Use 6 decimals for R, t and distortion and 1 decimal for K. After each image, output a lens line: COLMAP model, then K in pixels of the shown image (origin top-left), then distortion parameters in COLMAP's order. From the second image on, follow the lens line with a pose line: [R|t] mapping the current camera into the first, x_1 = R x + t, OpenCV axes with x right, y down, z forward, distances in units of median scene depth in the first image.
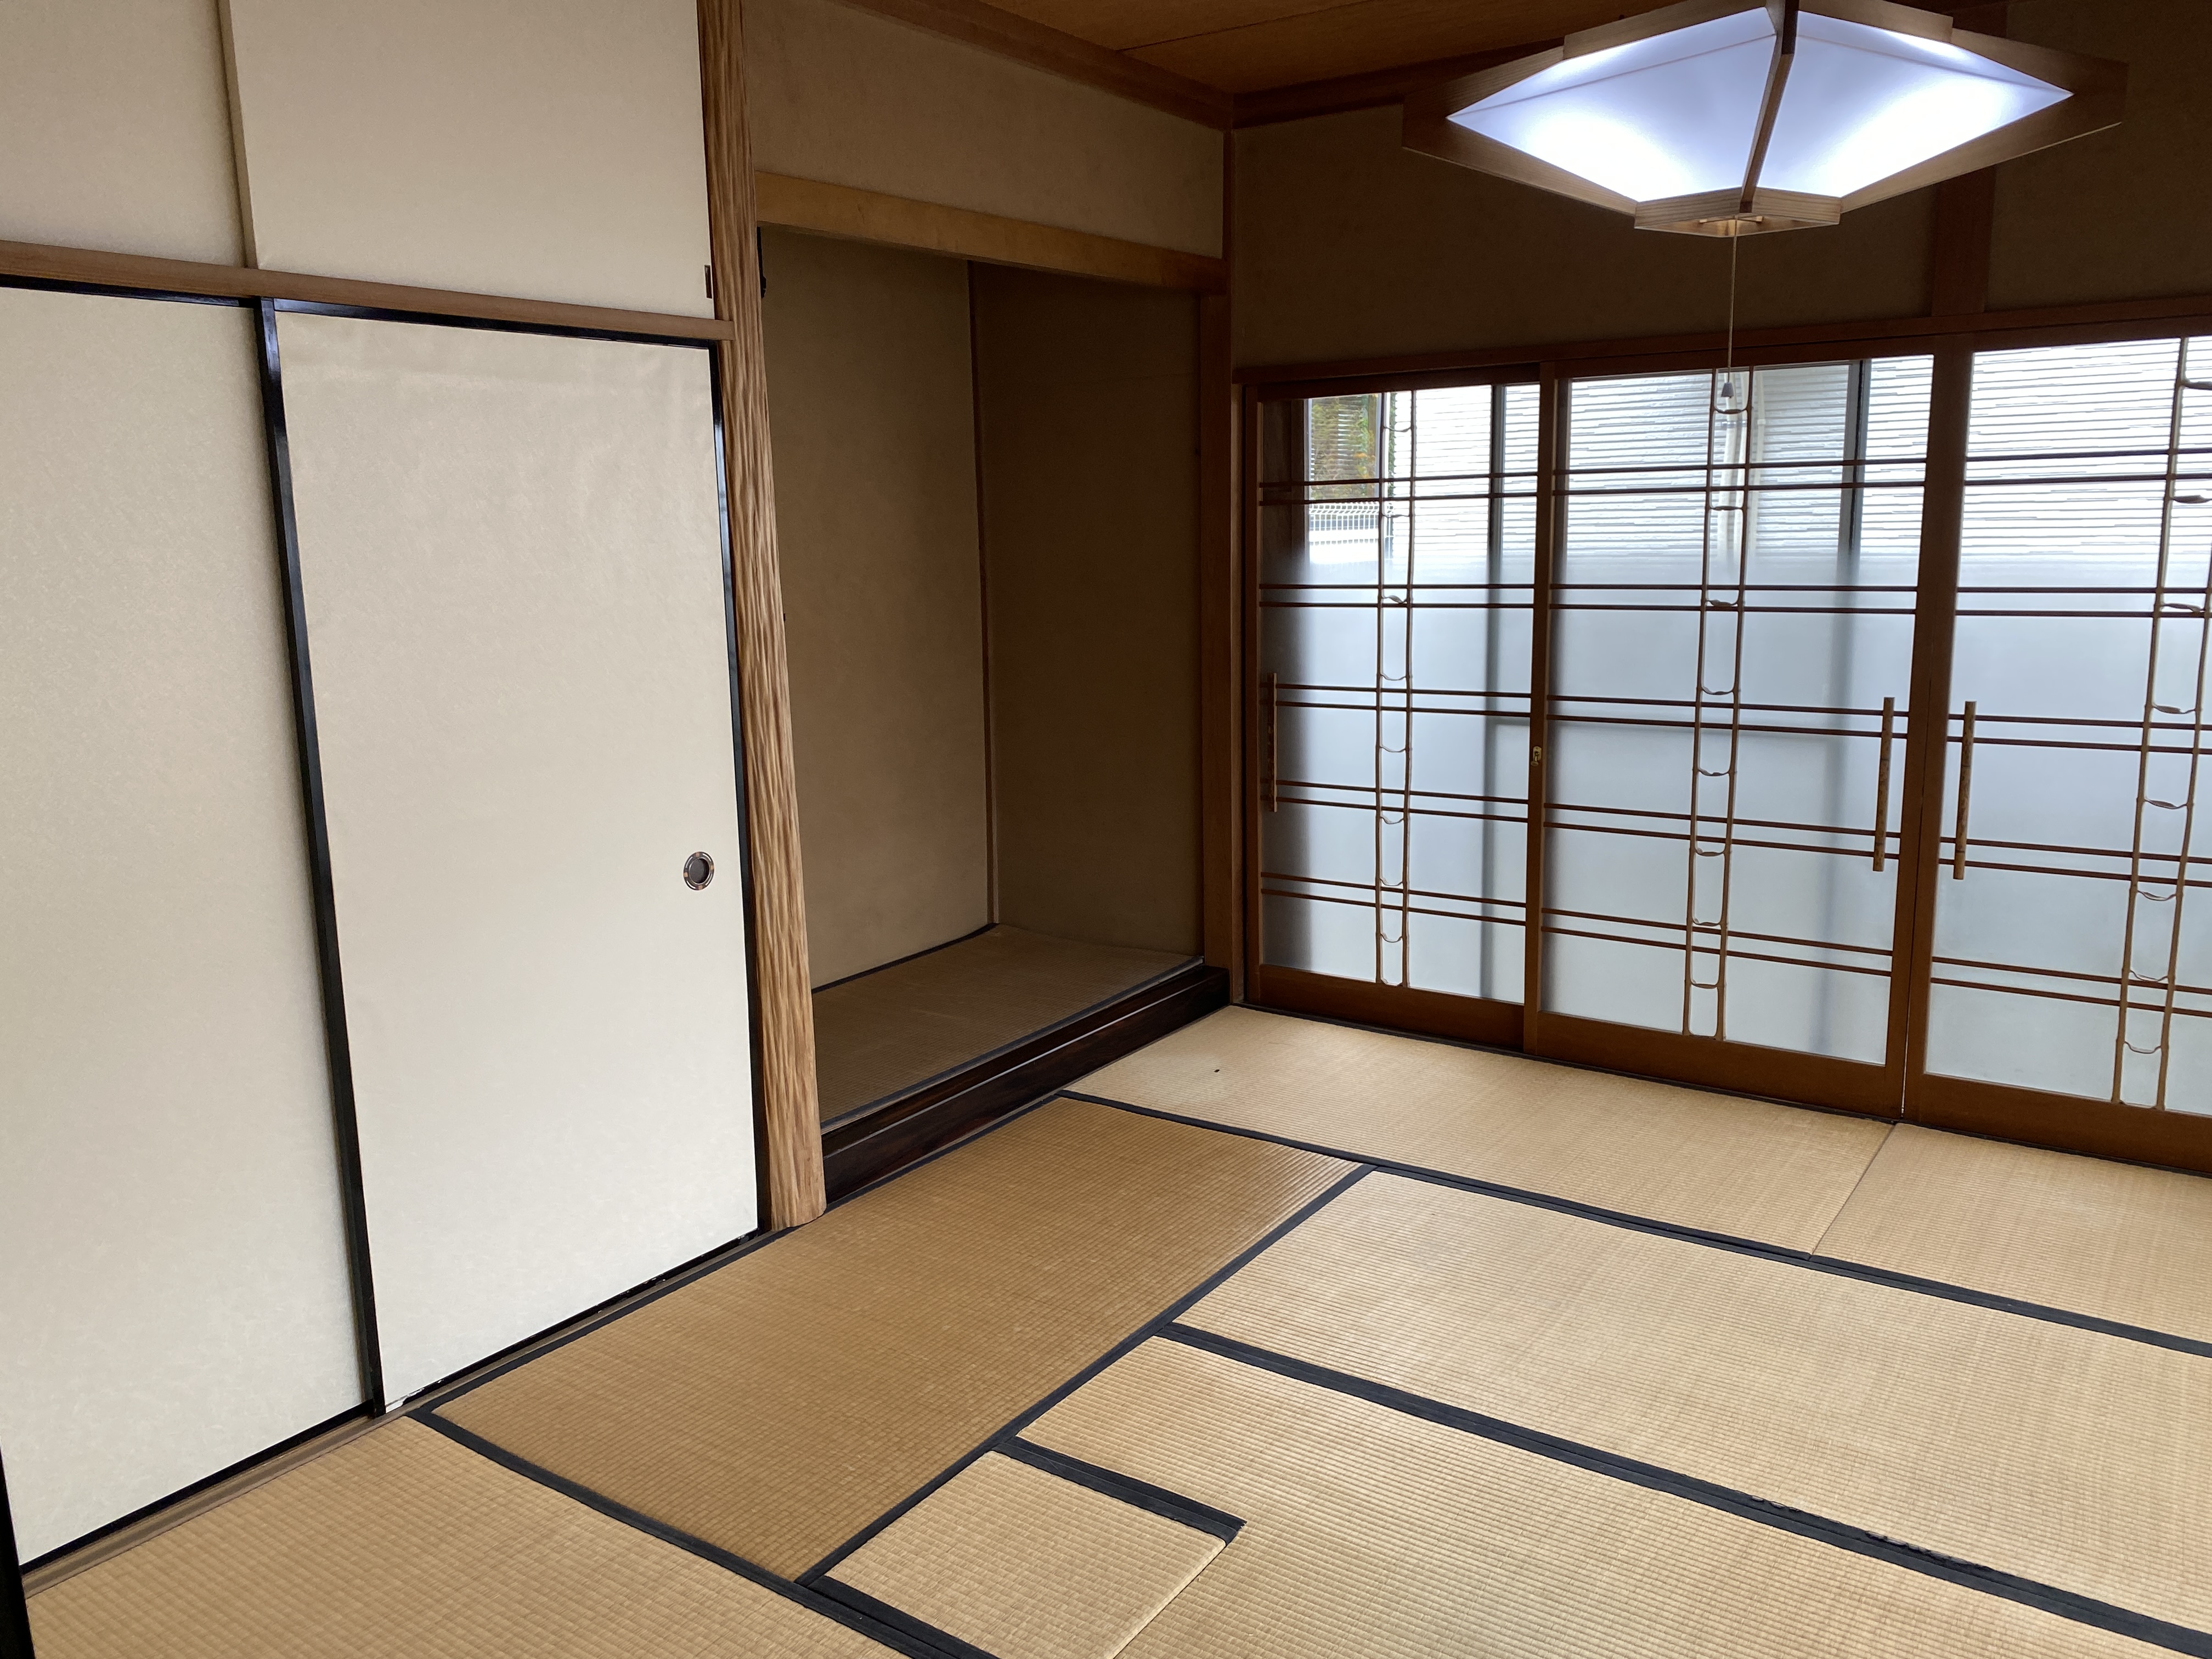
lens RADIAL K [[1690.8, 0, 1100.7], [0, 1690.8, 830.4], [0, 0, 1]] dist [0.051094, -0.041473]
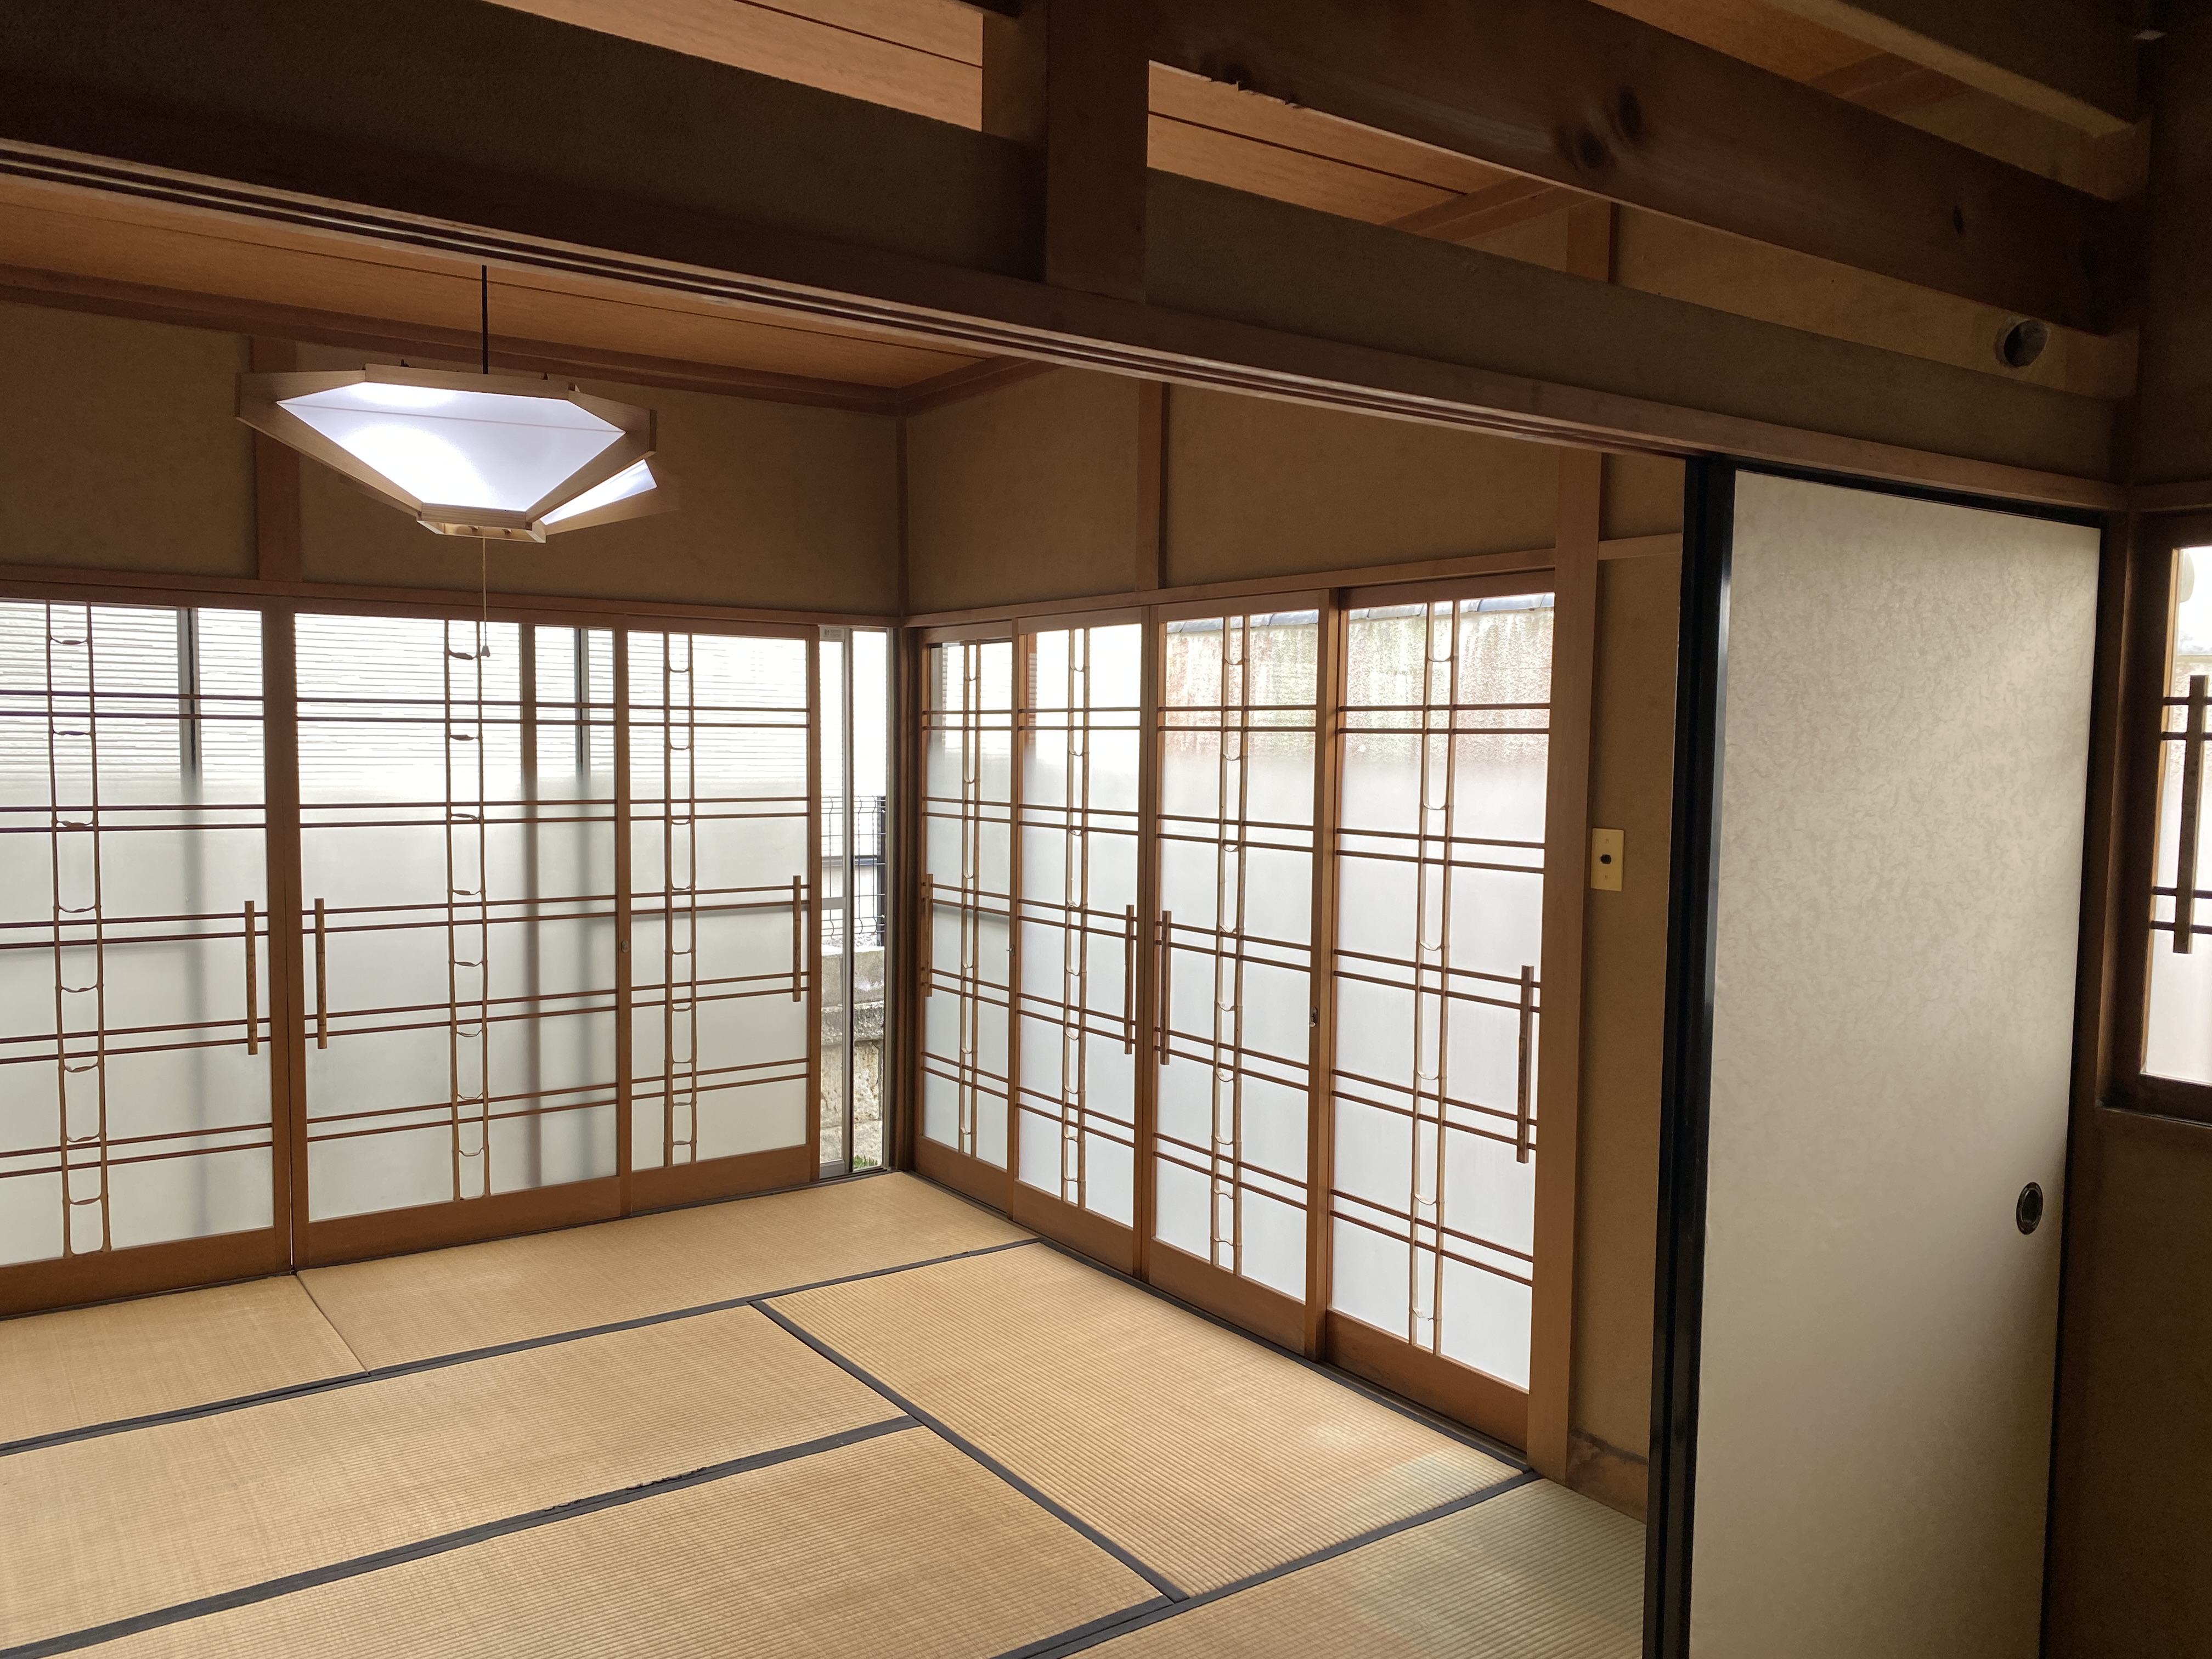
lens RADIAL K [[1690.8, 0, 1135.6], [0, 1690.8, 860.0], [0, 0, 1]] dist [0.051094, -0.041473]
pose [[0.335098, -0.049740, 0.940869, -0.407528], [0.153149, 0.988200, -0.002303, -0.011408], [-0.929653, 0.144866, 0.338761, 0.056537]]
